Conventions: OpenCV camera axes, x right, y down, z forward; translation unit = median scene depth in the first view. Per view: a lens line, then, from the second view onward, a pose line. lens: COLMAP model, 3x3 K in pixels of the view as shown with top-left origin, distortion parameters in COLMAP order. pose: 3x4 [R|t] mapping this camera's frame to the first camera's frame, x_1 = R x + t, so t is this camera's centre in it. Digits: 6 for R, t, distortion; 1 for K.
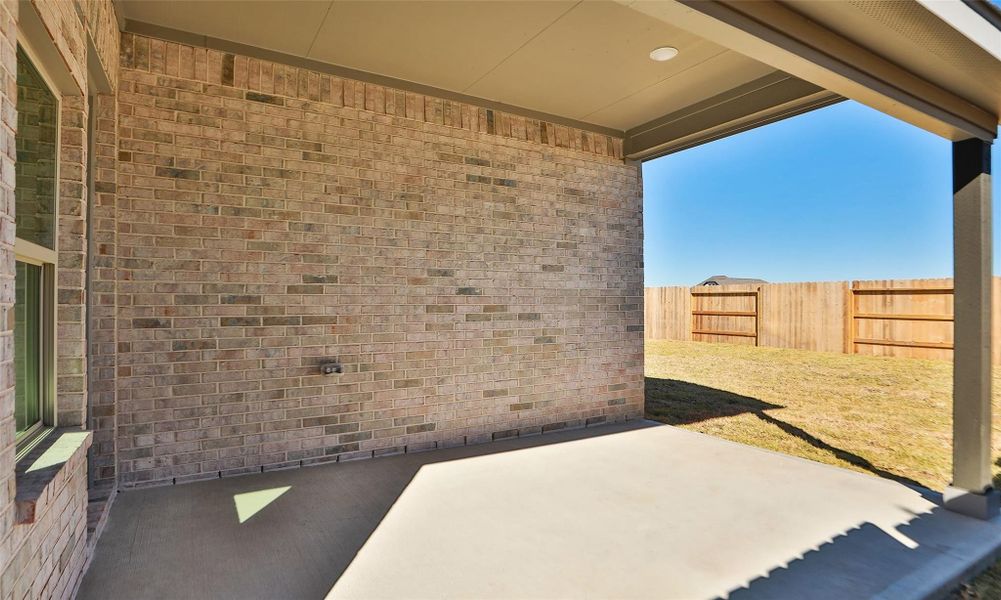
lens RADIAL K [[528.3, 0, 500.5], [0, 528.3, 300.0], [0, 0, 1]] dist [-0.031310, 0.018366]
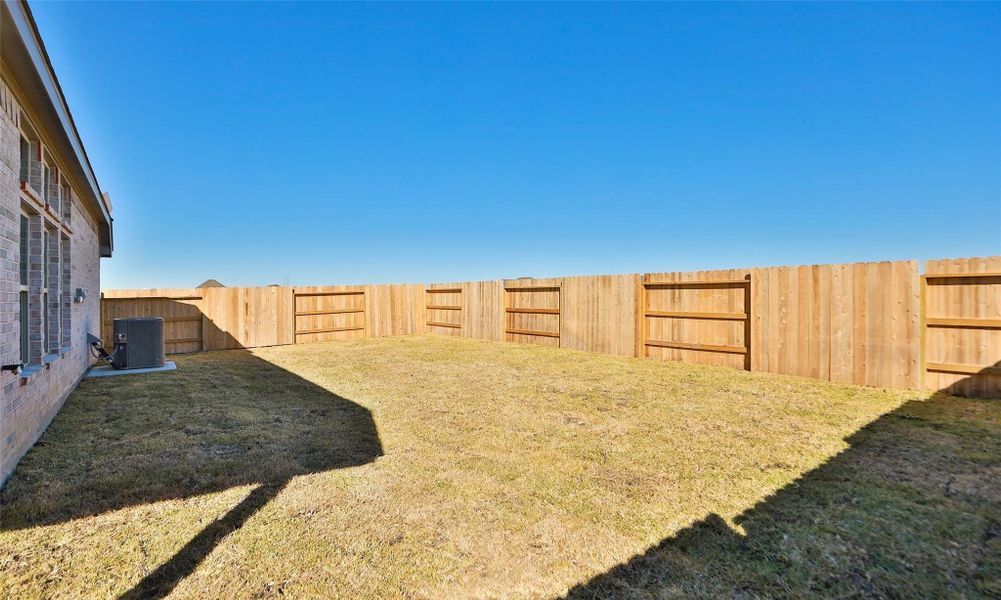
lens RADIAL K [[485.9, 0, 500.5], [0, 485.9, 300.0], [0, 0, 1]] dist [-0.041384, 0.013653]
pose [[0.994147, -0.007207, 0.107797, 0.325451], [0.006041, 0.999920, 0.011134, -0.002595], [-0.107869, -0.010418, 0.994111, 0.212923]]
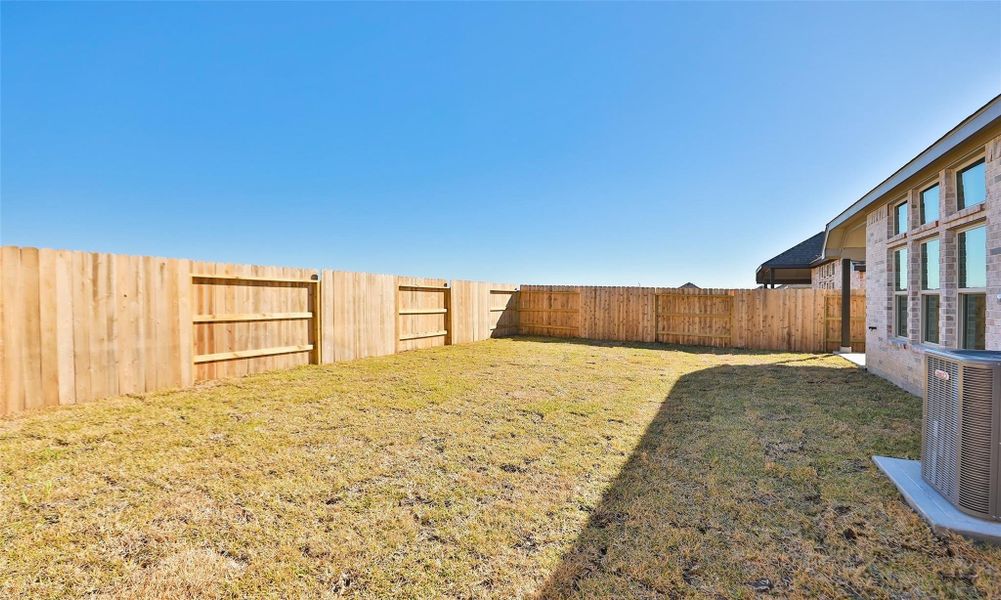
lens RADIAL K [[485.9, 0, 500.5], [0, 485.9, 300.0], [0, 0, 1]] dist [-0.041384, 0.013653]
pose [[-0.558891, -0.018830, 0.829027, -0.148424], [-0.024901, 0.999672, 0.005919, -0.002323], [-0.828867, -0.017335, -0.559177, 1.236962]]
